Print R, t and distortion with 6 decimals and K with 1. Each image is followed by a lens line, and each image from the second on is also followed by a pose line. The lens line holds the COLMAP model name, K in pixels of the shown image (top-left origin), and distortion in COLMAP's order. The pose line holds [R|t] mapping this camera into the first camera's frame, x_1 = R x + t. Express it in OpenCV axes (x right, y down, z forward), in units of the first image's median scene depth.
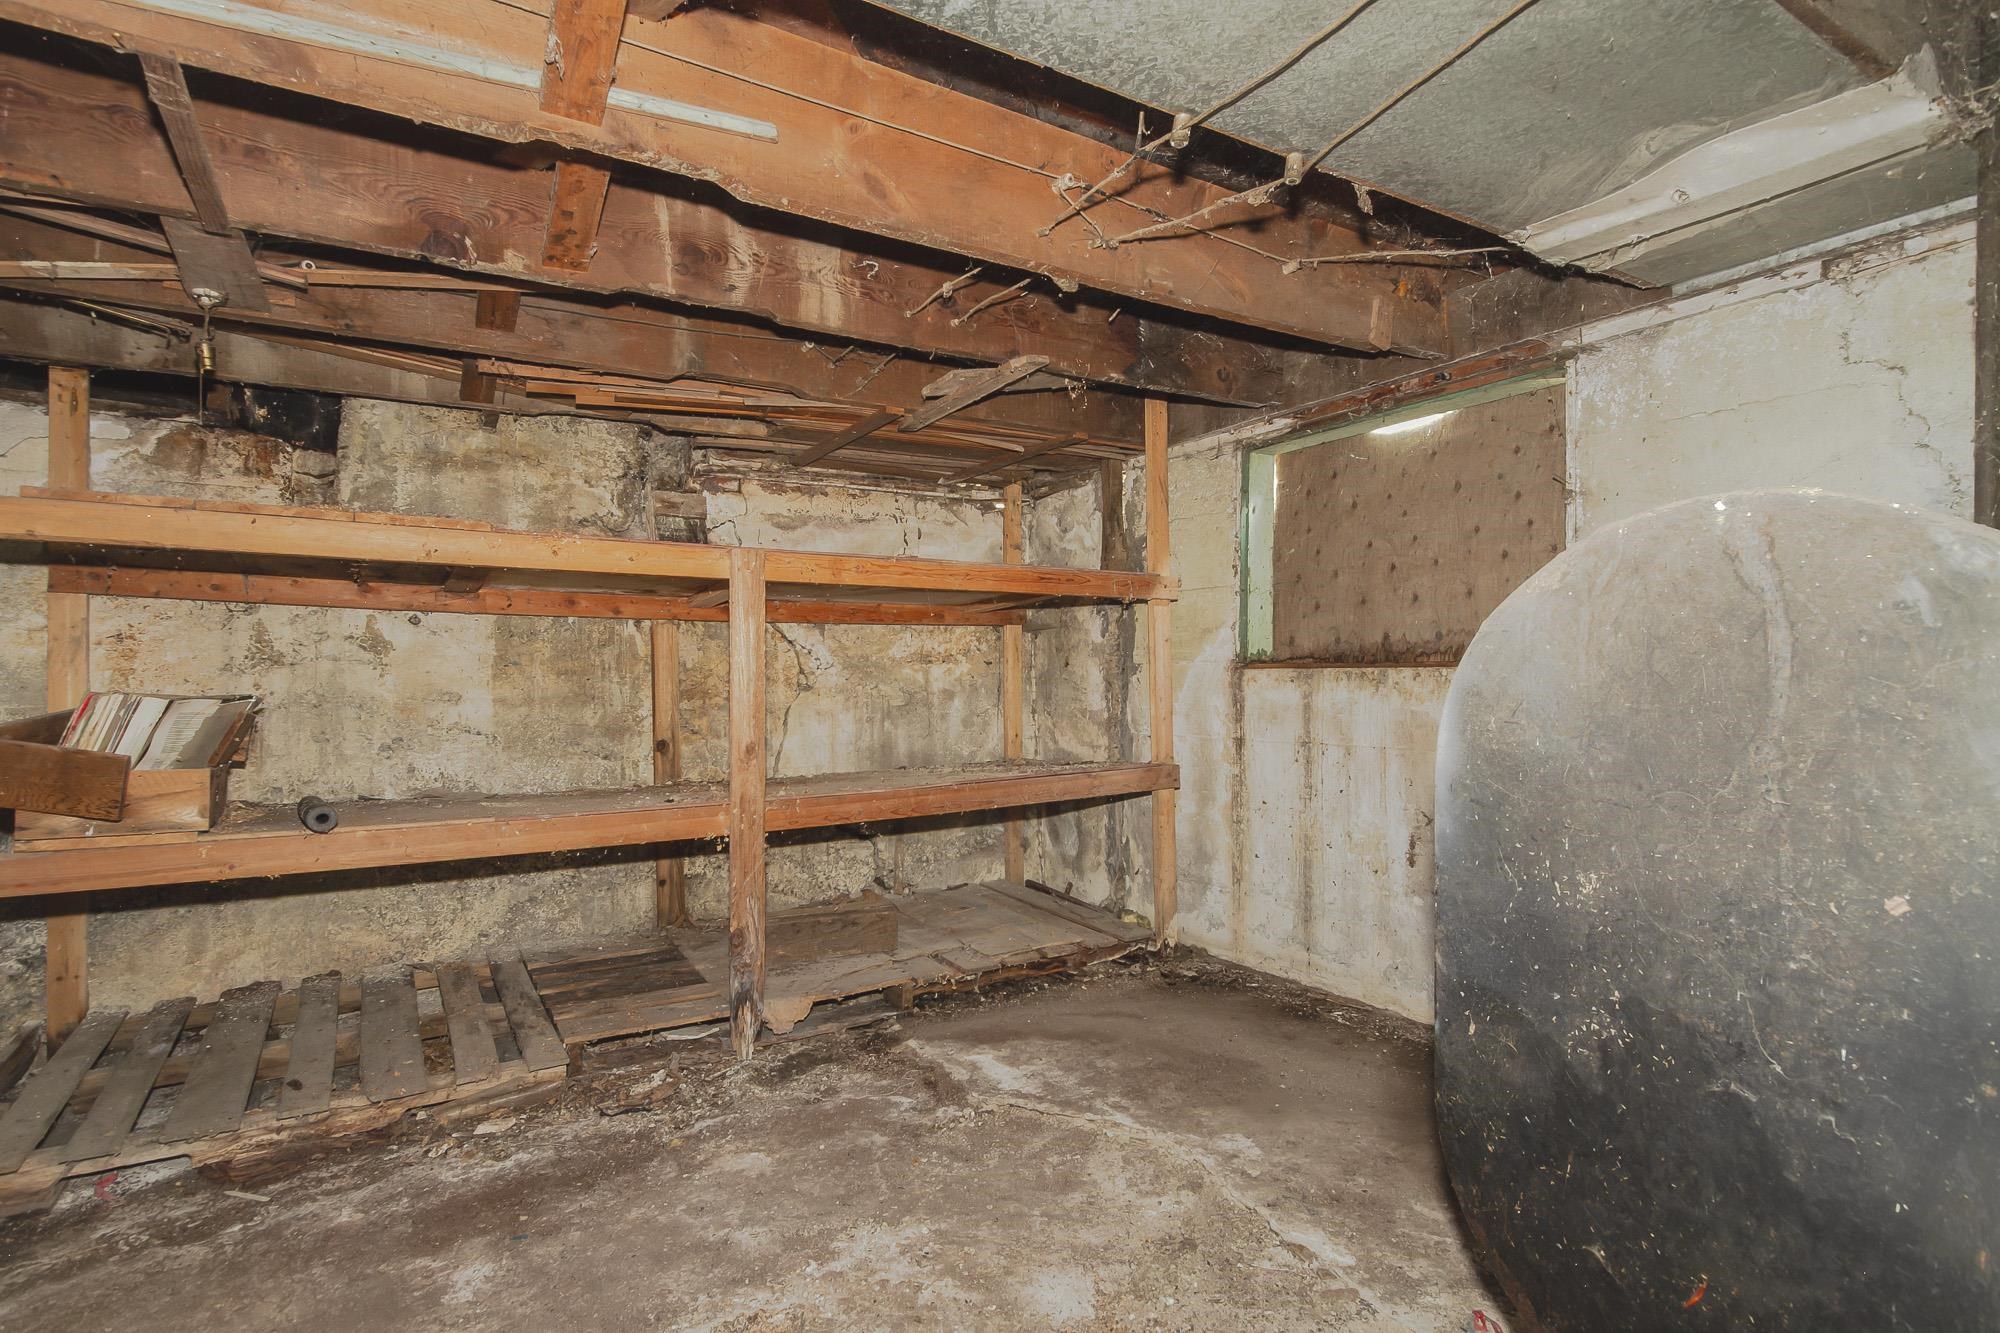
lens RADIAL K [[1011.7, 0, 997.6], [0, 1011.7, 673.3], [0, 0, 1]] dist [-0.001662, -0.001731]
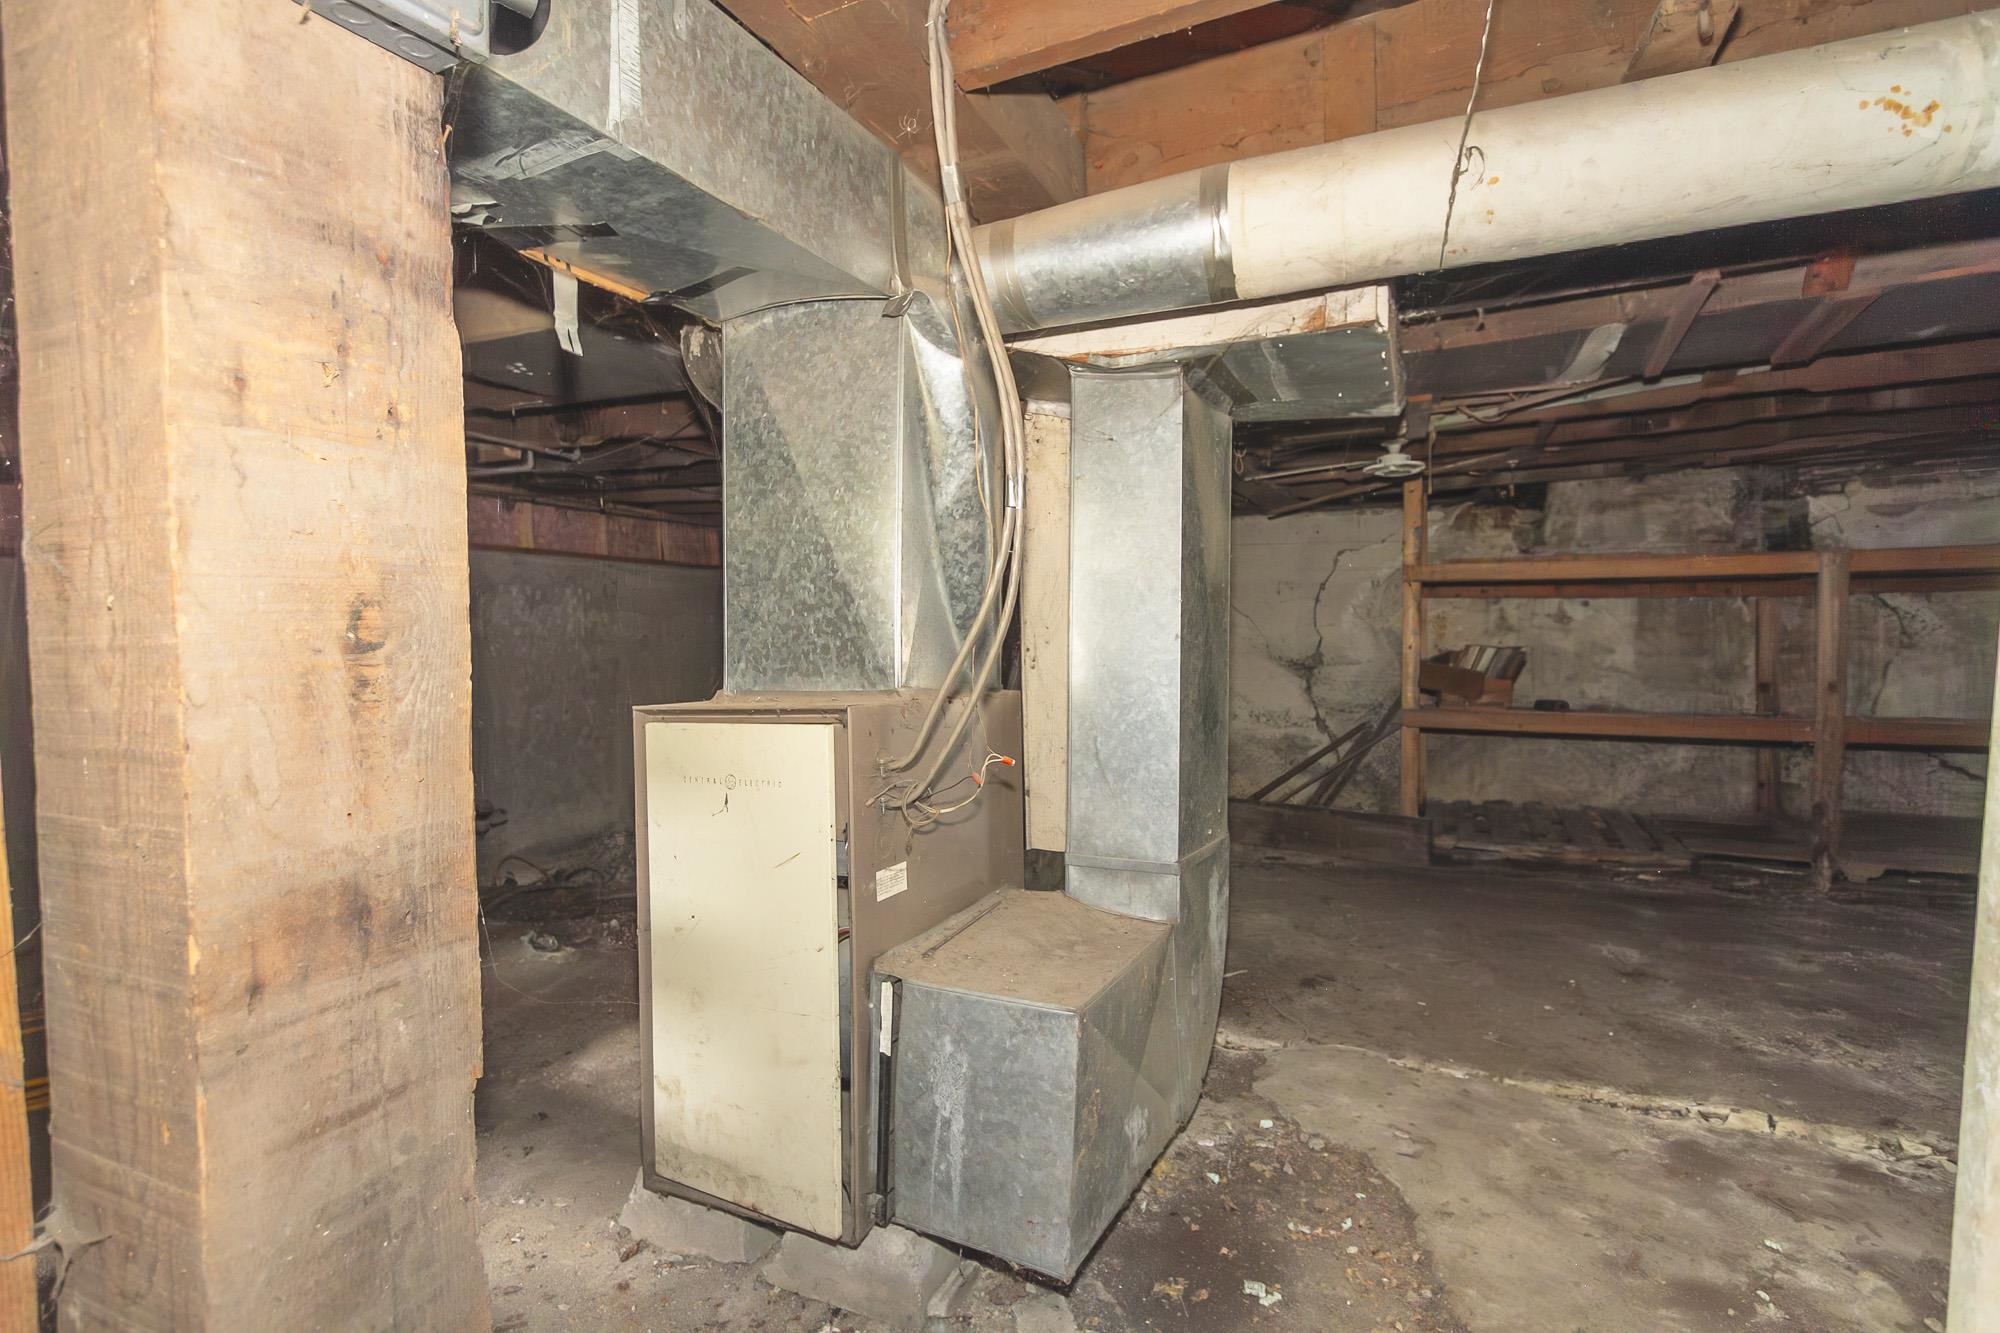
lens RADIAL K [[1011.7, 0, 960.3], [0, 1011.7, 673.8], [0, 0, 1]] dist [-0.001662, -0.001731]
pose [[0.541479, 0.029969, -0.840180, 0.269164], [0.005733, 0.999210, 0.039336, -0.008096], [0.840695, -0.026116, 0.540879, -0.773529]]
